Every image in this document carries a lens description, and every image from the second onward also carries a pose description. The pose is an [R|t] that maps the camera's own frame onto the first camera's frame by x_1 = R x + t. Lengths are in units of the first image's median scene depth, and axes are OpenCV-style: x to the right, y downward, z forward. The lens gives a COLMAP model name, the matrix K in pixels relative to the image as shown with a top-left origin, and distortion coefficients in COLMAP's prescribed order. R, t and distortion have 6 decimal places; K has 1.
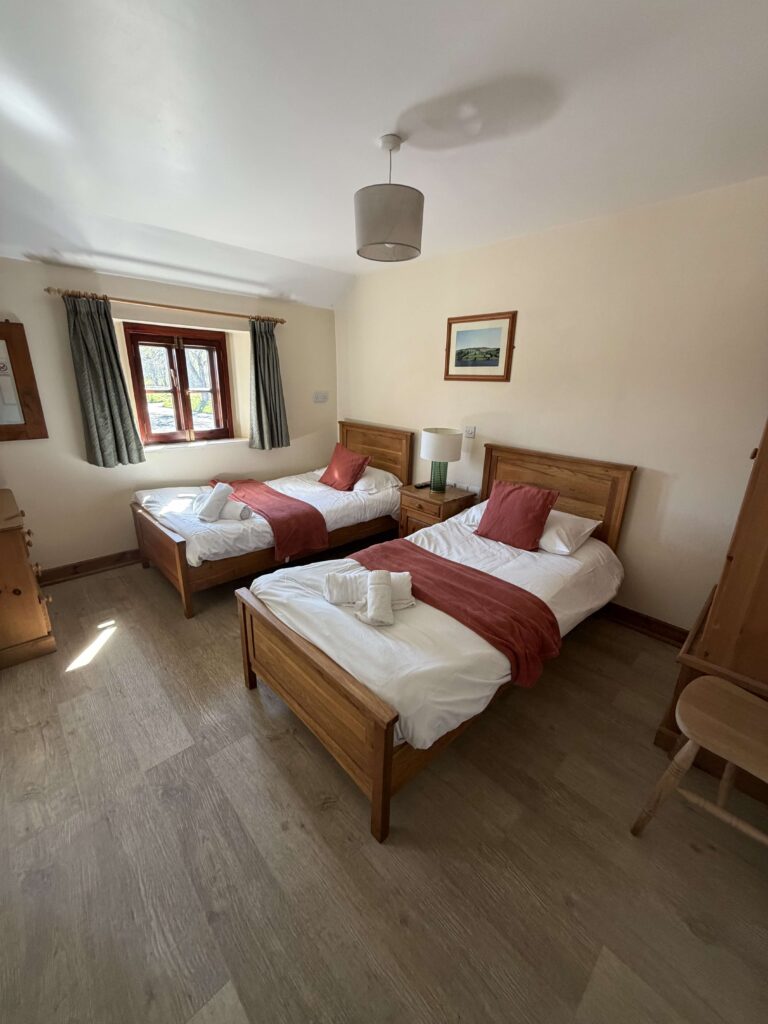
lens RADIAL K [[407.3, 0, 382.4], [0, 407.3, 513.6], [0, 0, 1]] dist [0.002126, 0.000017]
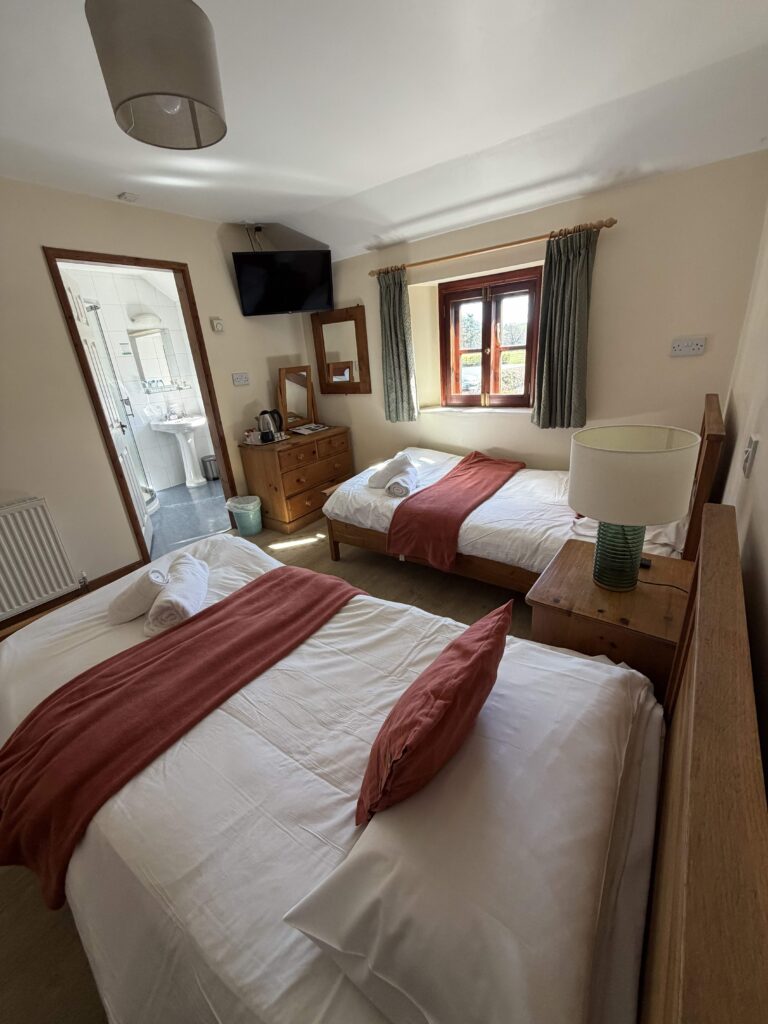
lens RADIAL K [[407.3, 0, 383.9], [0, 407.3, 510.2], [0, 0, 1]] dist [0.002126, 0.000017]
pose [[0.170308, 0.329152, -0.928792, 0.451060], [-0.231462, 0.929552, 0.286980, -0.186744], [0.957821, 0.166105, 0.234497, 0.669222]]
